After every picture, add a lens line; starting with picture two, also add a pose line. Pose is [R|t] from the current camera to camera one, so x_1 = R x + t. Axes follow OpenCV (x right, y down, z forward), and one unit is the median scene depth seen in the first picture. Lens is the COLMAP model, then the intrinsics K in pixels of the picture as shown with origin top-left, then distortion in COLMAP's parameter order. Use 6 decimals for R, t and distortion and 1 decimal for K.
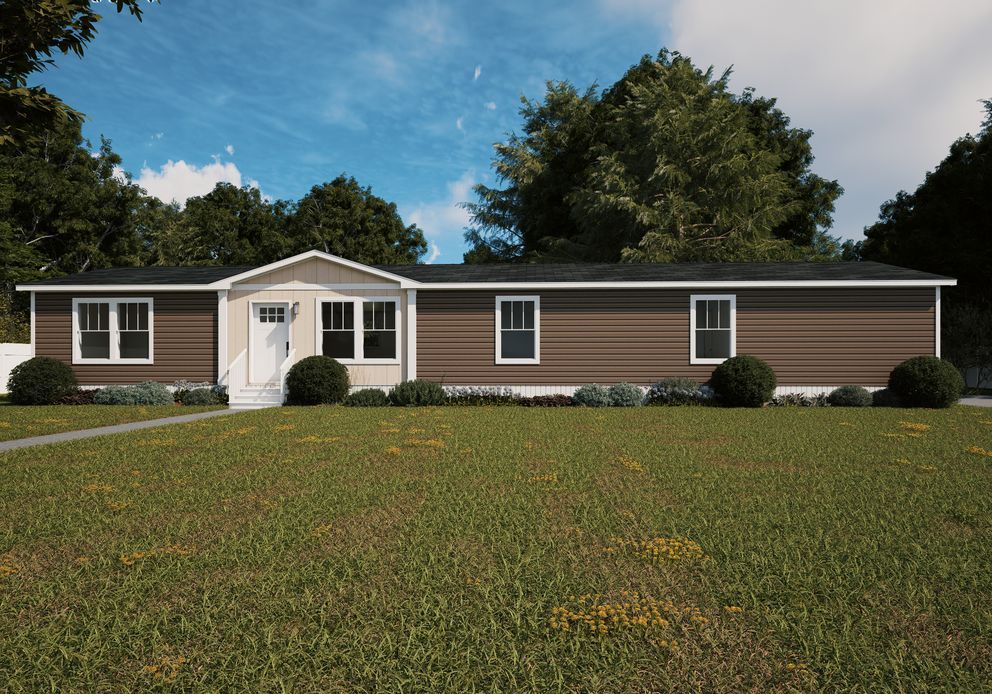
lens RADIAL K [[697.8, 0, 494.7], [0, 697.8, 360.6], [0, 0, 1]] dist [-0.001079, 0.000760]
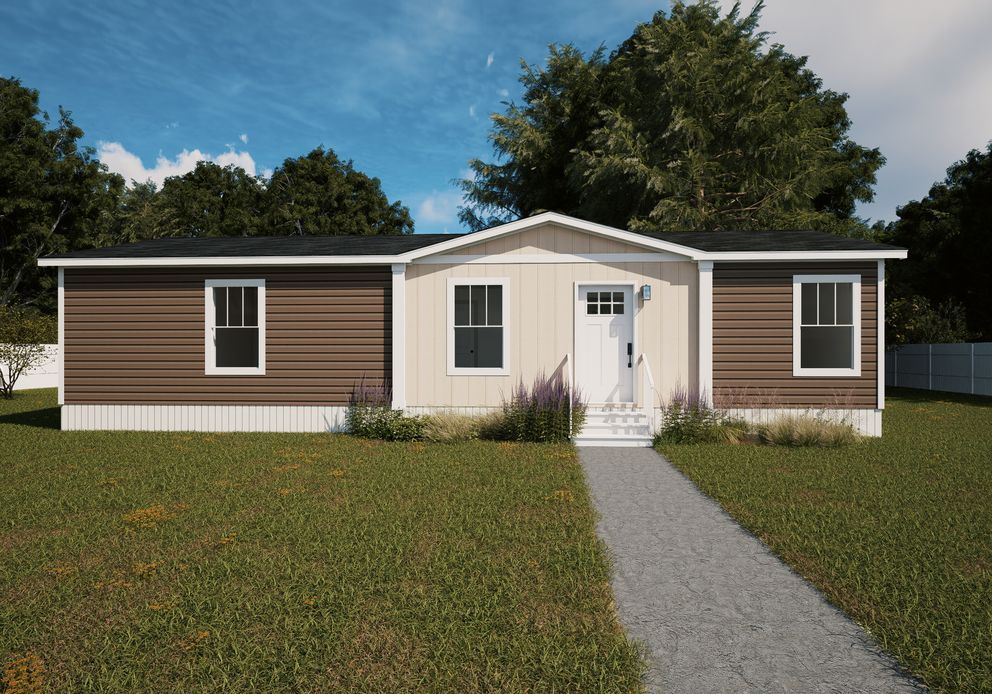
lens RADIAL K [[690.0, 0, 496.0], [0, 690.0, 347.0], [0, 0, 1]] dist [0.001115, -0.000978]
pose [[0.999815, -0.000186, -0.019215, 0.023760], [0.000173, 1.000000, -0.000684, -0.007437], [0.019215, 0.000681, 0.999815, 0.106655]]
